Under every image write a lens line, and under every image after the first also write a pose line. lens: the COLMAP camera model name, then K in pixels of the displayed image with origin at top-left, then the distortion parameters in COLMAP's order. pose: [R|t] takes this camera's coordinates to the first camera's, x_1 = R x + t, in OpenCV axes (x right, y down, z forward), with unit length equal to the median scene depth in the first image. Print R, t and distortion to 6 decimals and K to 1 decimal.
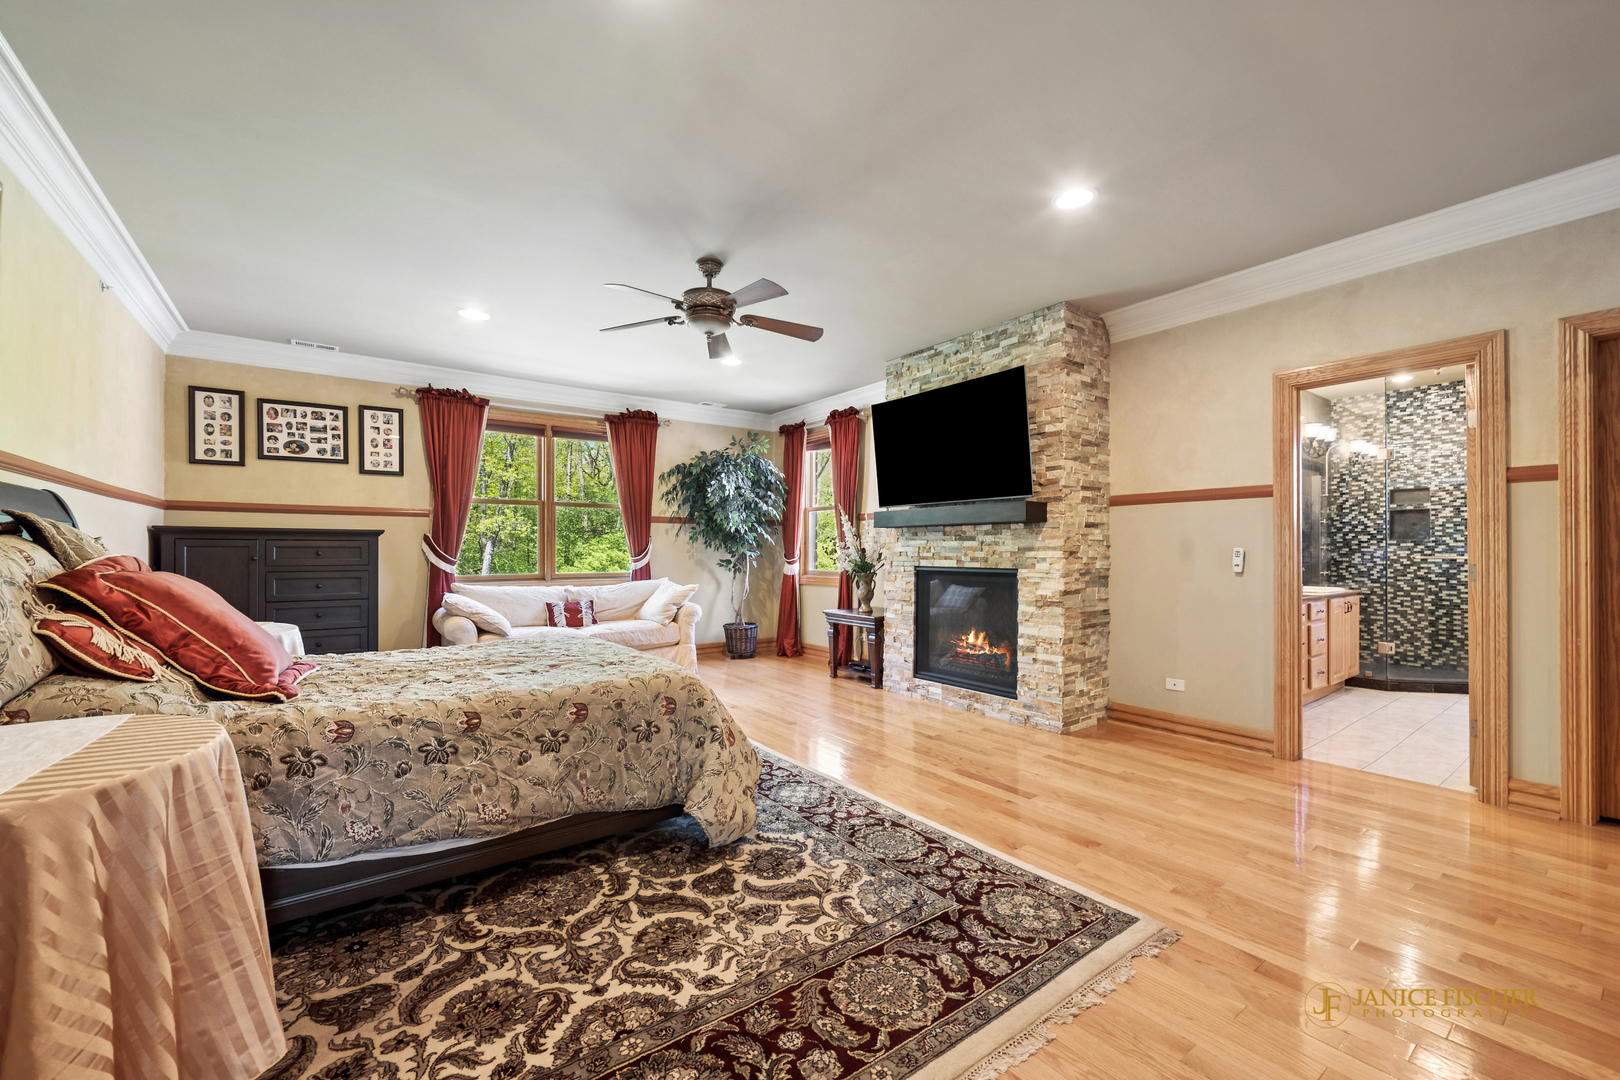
lens RADIAL K [[660.5, 0, 817.8], [0, 660.5, 544.2], [0, 0, 1]] dist [-0.000491, -0.000017]
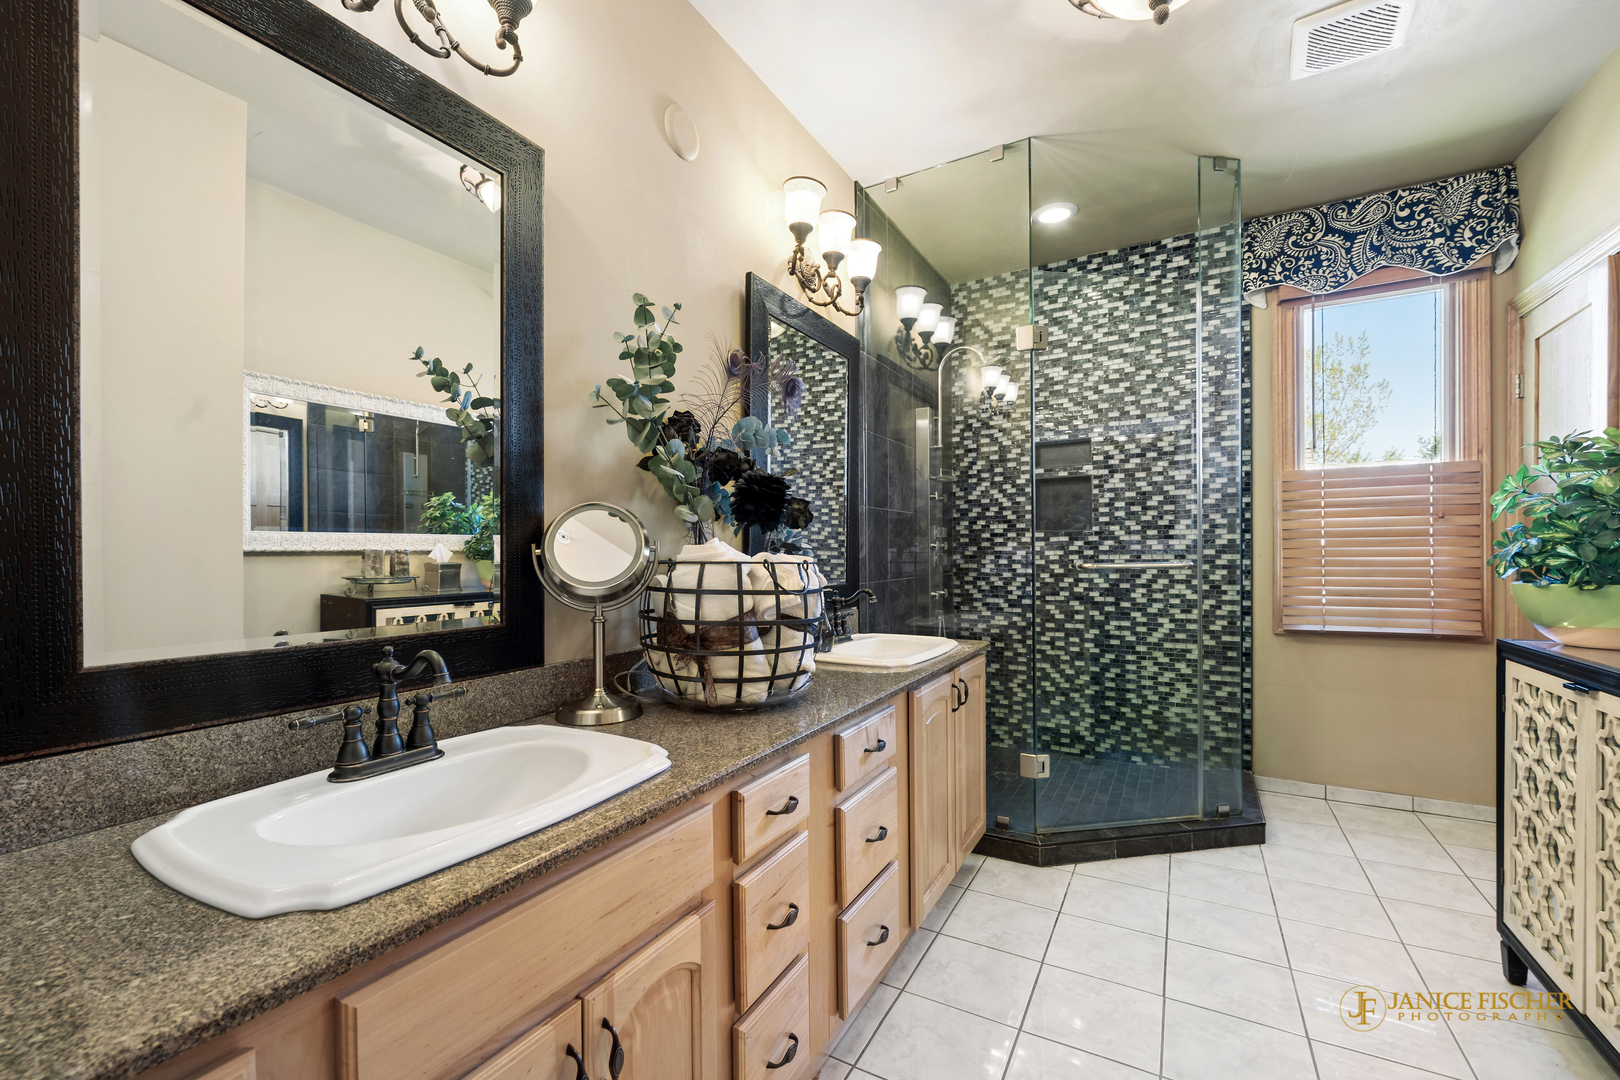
lens RADIAL K [[660.5, 0, 808.5], [0, 660.5, 546.4], [0, 0, 1]] dist [-0.000491, -0.000017]
pose [[0.921755, -0.007543, 0.387699, 0.477572], [0.006499, 0.999971, 0.004004, 0.003095], [-0.387718, -0.001171, 0.921777, 0.564894]]
